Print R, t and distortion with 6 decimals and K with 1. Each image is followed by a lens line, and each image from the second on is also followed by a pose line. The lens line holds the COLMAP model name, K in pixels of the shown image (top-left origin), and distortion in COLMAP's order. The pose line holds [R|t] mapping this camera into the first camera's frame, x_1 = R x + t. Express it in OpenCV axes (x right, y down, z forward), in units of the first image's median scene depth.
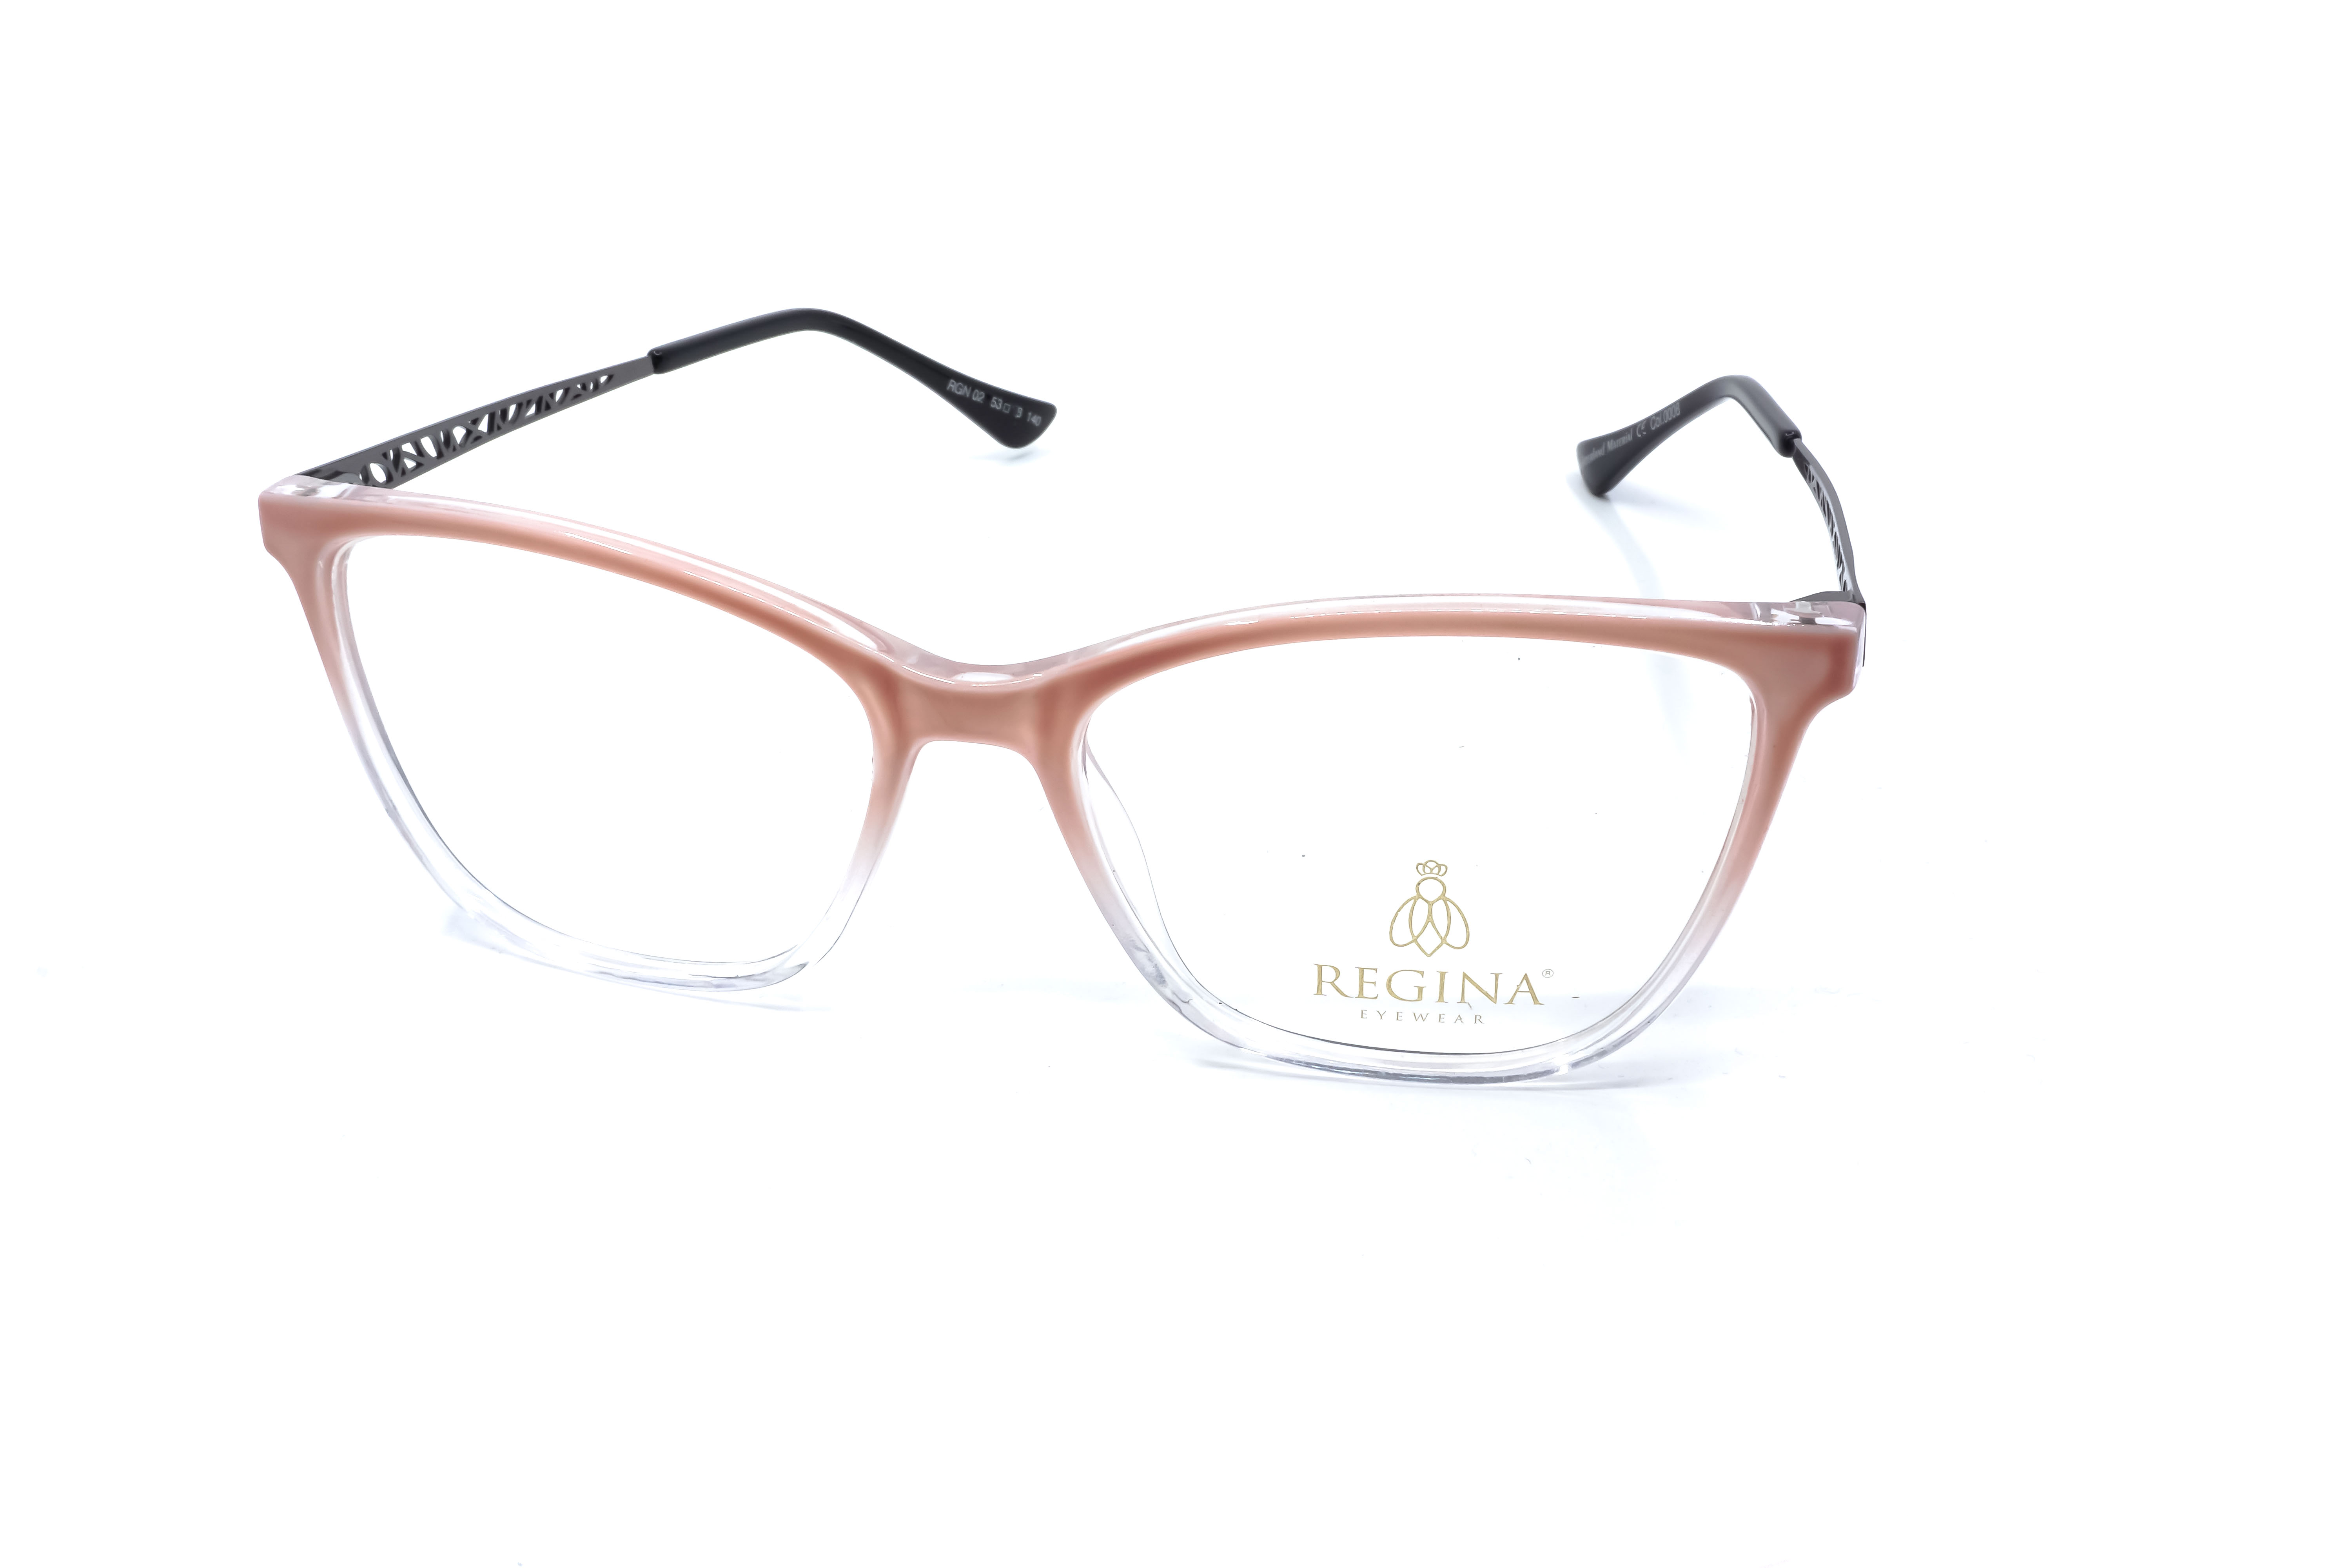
lens RADIAL K [[2265.4, 0, 1171.0], [0, 2265.4, 822.4], [0, 0, 1]] dist [0.001594, 0.003483]
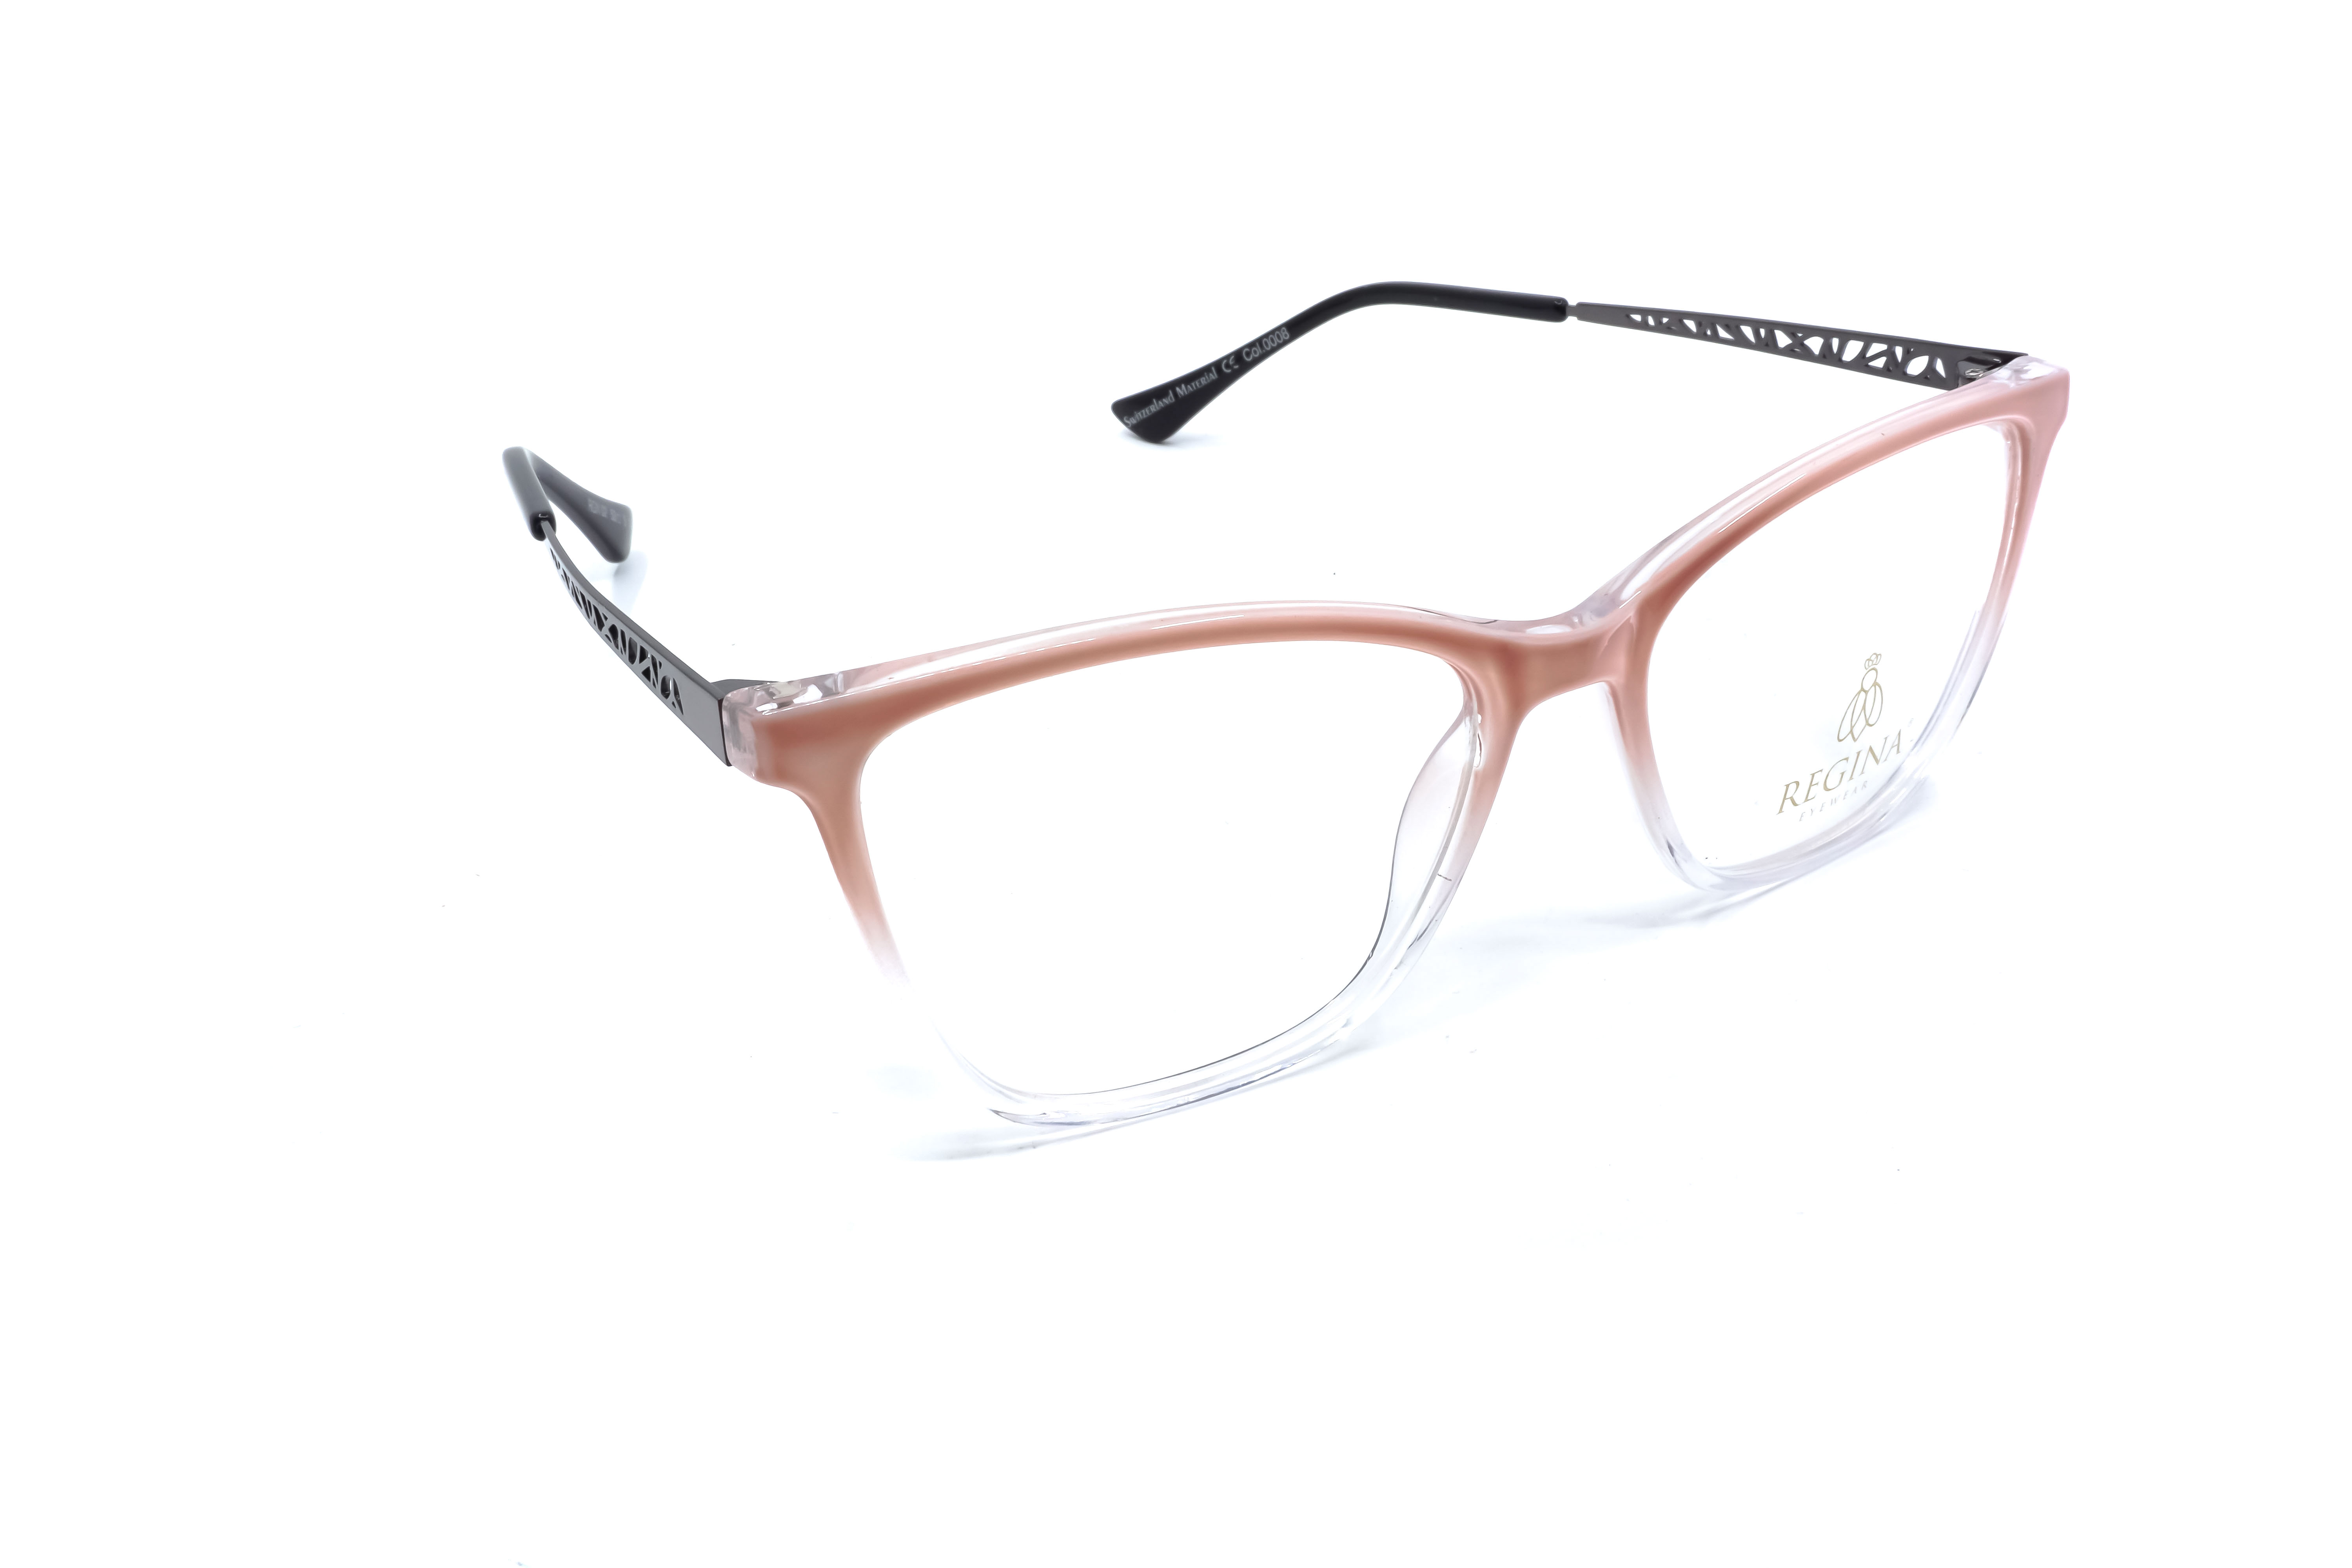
lens RADIAL K [[2288.6, 0, 1166.2], [0, 2288.6, 780.9], [0, 0, 1]] dist [0.003428, -0.002240]
pose [[0.717305, -0.339123, 0.608662, -0.856176], [0.359023, 0.928558, 0.094250, -0.158776], [-0.597140, 0.150918, 0.787812, 0.284846]]
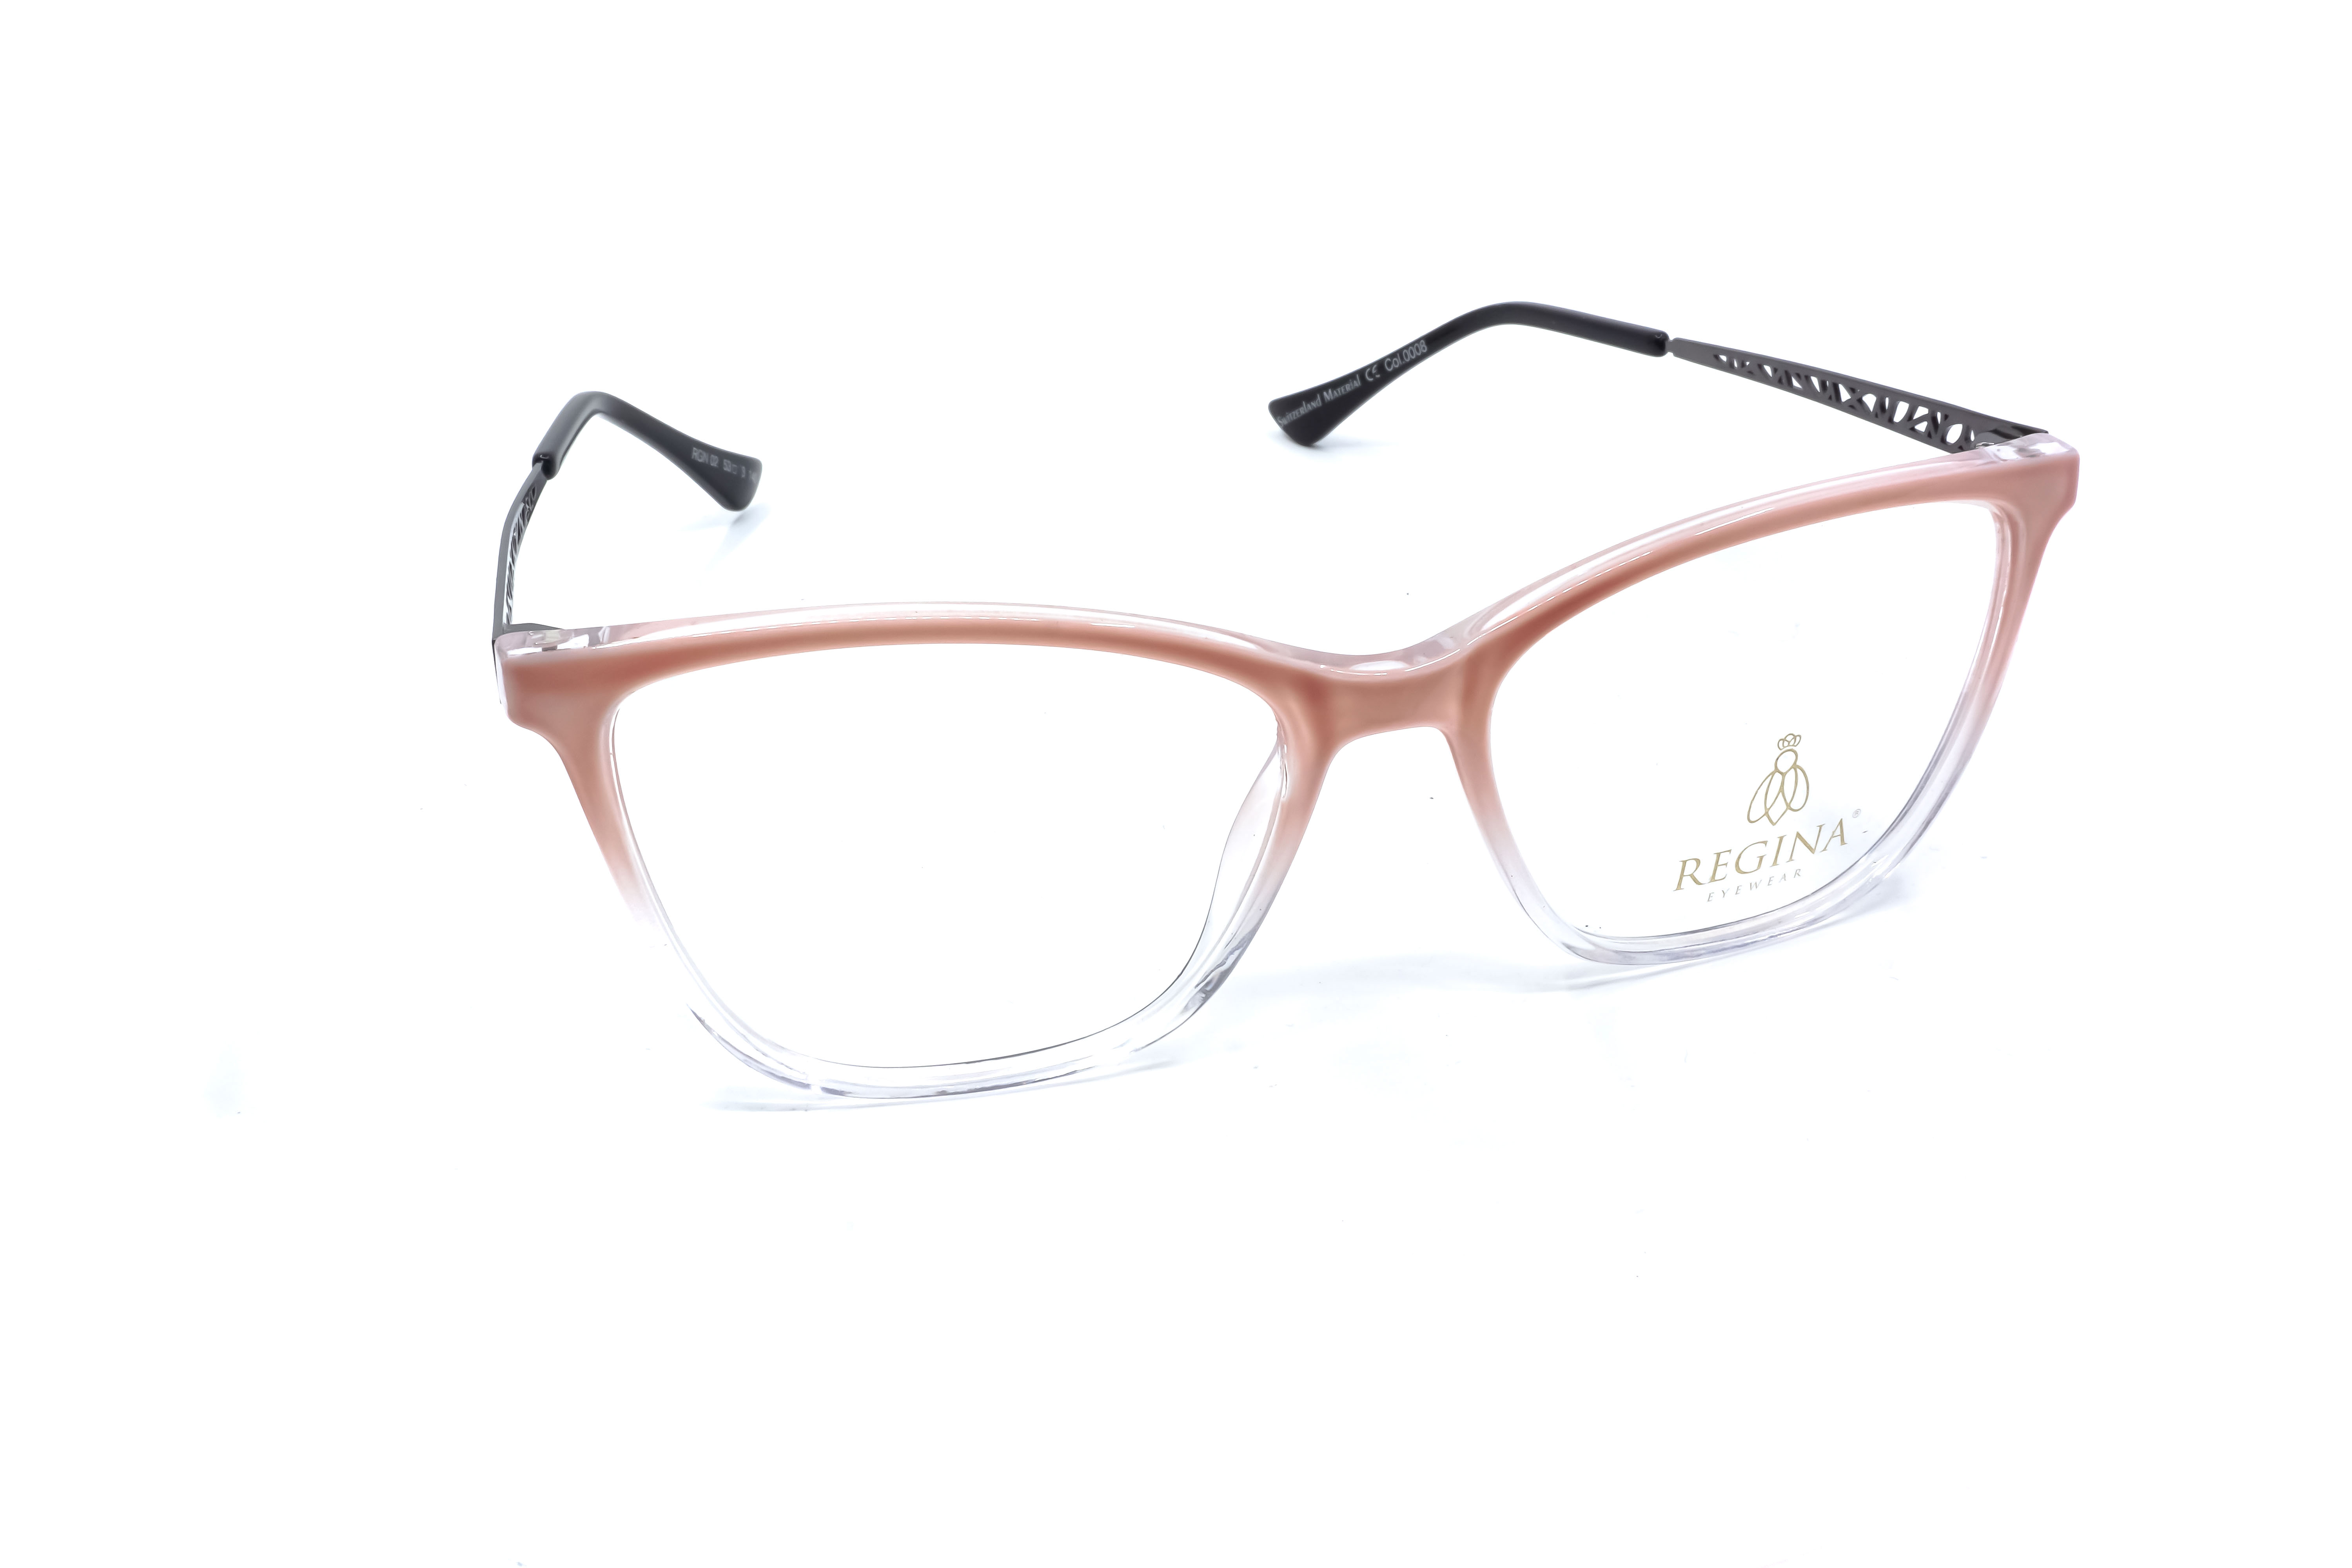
lens RADIAL K [[2271.3, 0, 1175.9], [0, 2271.3, 785.0], [0, 0, 1]] dist [0.014885, 0.009644]
pose [[0.868204, -0.242491, 0.432920, -0.601570], [0.253293, 0.966807, 0.033566, -0.068836], [-0.426690, 0.080513, 0.900807, 0.132531]]
